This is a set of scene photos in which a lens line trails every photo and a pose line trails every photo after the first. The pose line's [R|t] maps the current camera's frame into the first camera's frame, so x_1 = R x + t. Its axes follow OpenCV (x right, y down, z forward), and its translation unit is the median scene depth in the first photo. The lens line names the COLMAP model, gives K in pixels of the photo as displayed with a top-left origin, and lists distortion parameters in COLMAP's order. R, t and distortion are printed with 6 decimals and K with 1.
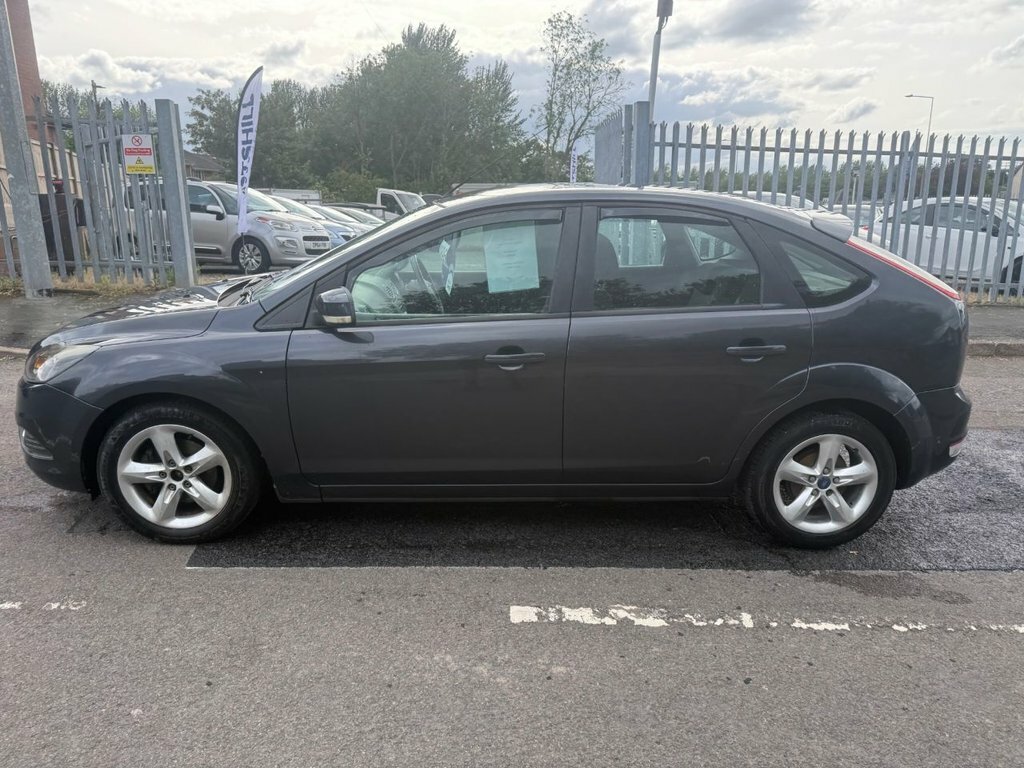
lens RADIAL K [[744.6, 0, 512.0], [0, 744.6, 384.0], [0, 0, 1]] dist [-0.003727, -0.003521]
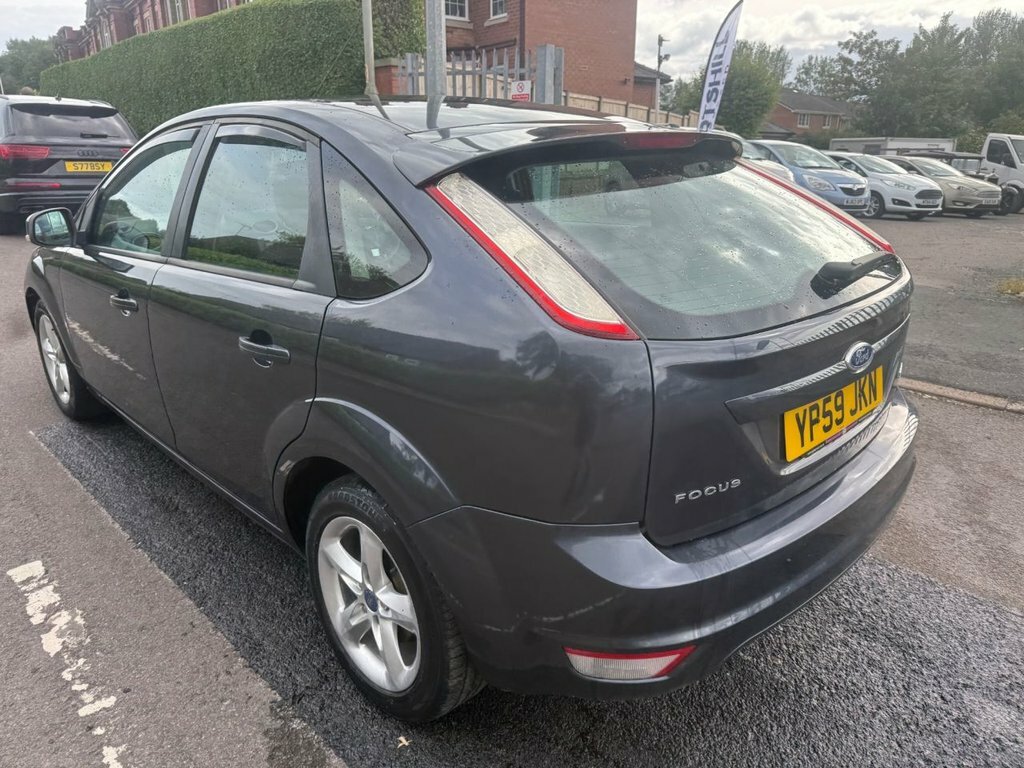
lens RADIAL K [[741.9, 0, 512.0], [0, 741.9, 384.0], [0, 0, 1]] dist [-0.007927, -0.009842]
pose [[0.657831, 0.216759, -0.721300, 0.237432], [-0.172916, 0.975576, 0.135471, -0.035275], [0.733048, 0.035607, 0.679245, 0.184764]]
